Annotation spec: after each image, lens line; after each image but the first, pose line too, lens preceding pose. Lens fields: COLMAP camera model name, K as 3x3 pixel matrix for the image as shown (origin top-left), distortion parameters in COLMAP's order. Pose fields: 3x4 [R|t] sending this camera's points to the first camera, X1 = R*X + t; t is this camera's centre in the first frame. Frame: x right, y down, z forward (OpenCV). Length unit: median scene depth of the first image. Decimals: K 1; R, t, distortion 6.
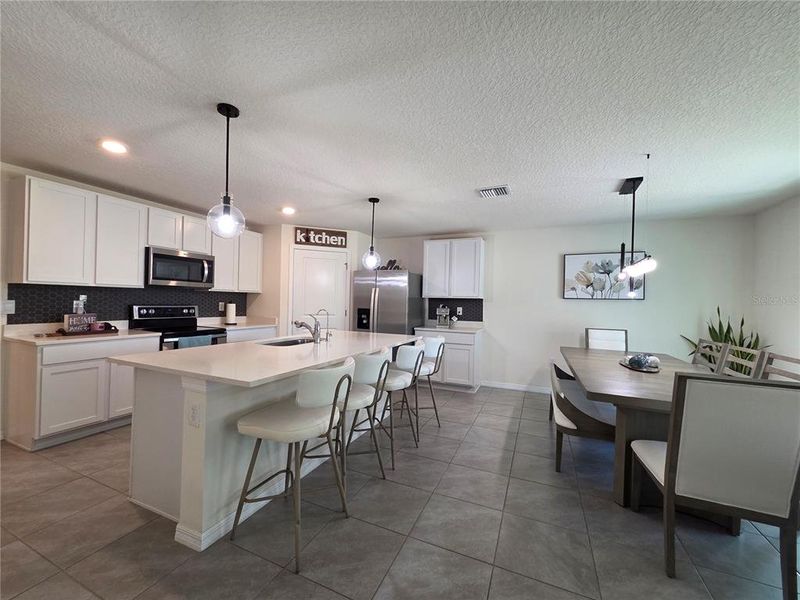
lens RADIAL K [[326.5, 0, 394.6], [0, 326.5, 301.7], [0, 0, 1]] dist [0.004546, -0.000391]
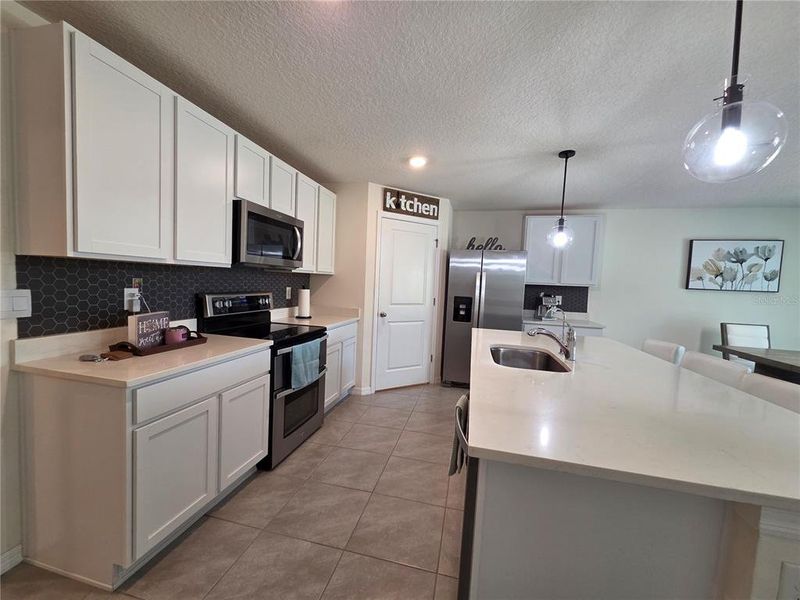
lens RADIAL K [[326.5, 0, 394.6], [0, 326.5, 301.7], [0, 0, 1]] dist [0.004546, -0.000391]
pose [[0.983301, 0.006752, 0.181859, -0.456233], [-0.018841, 0.997719, 0.064826, -0.018556], [-0.181006, -0.067169, 0.981186, 0.265755]]
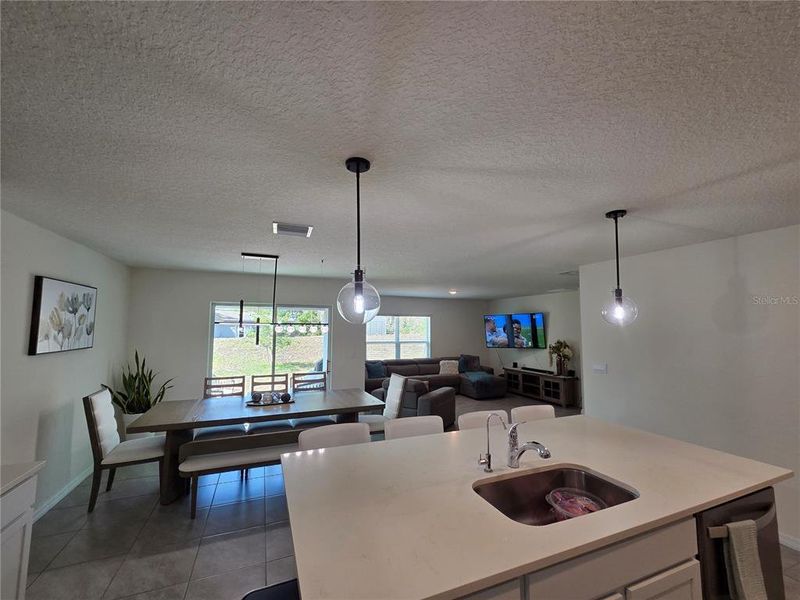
lens RADIAL K [[326.5, 0, 394.6], [0, 326.5, 301.7], [0, 0, 1]] dist [0.004546, -0.000391]
pose [[-0.724203, 0.028888, 0.688982, -0.315334], [-0.019648, 0.997852, -0.062492, -0.079182], [-0.689307, -0.058794, -0.722080, 1.020305]]
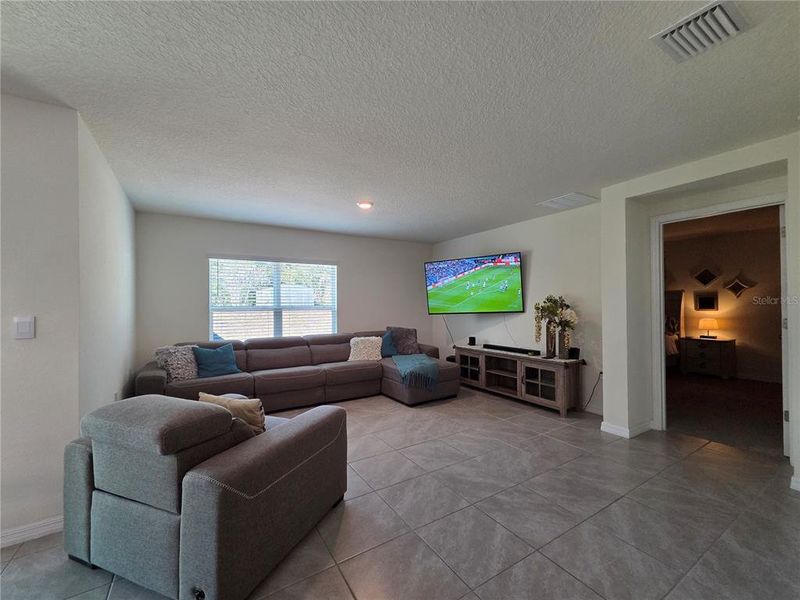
lens RADIAL K [[326.5, 0, 394.6], [0, 326.5, 301.7], [0, 0, 1]] dist [0.004546, -0.000391]
pose [[-0.830361, -0.008609, 0.557159, 0.059076], [-0.008790, 0.999959, 0.002351, 0.009331], [-0.557156, -0.002945, -0.830403, 0.307633]]
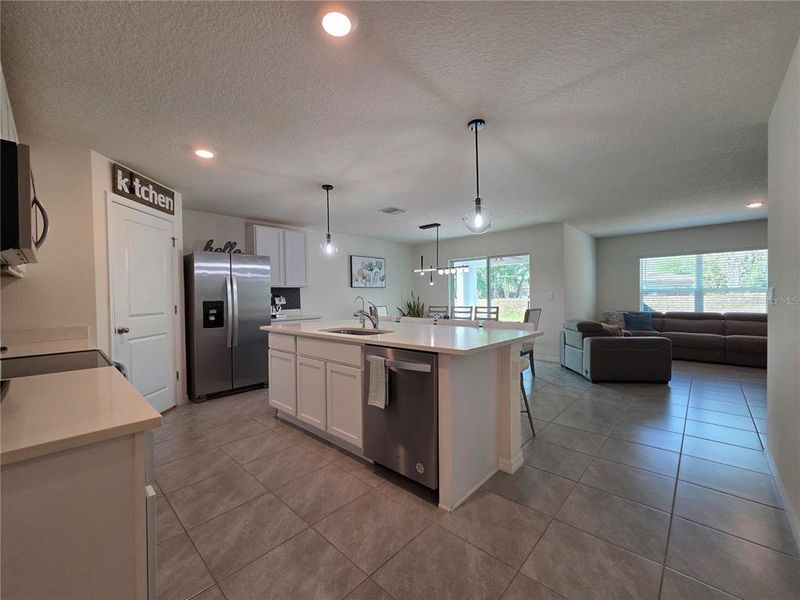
lens RADIAL K [[326.5, 0, 394.6], [0, 326.5, 301.7], [0, 0, 1]] dist [0.004546, -0.000391]
pose [[0.327614, -0.045046, 0.943737, -0.759830], [0.023263, 0.998945, 0.039605, 0.001257], [-0.944525, 0.008979, 0.328316, 0.387203]]
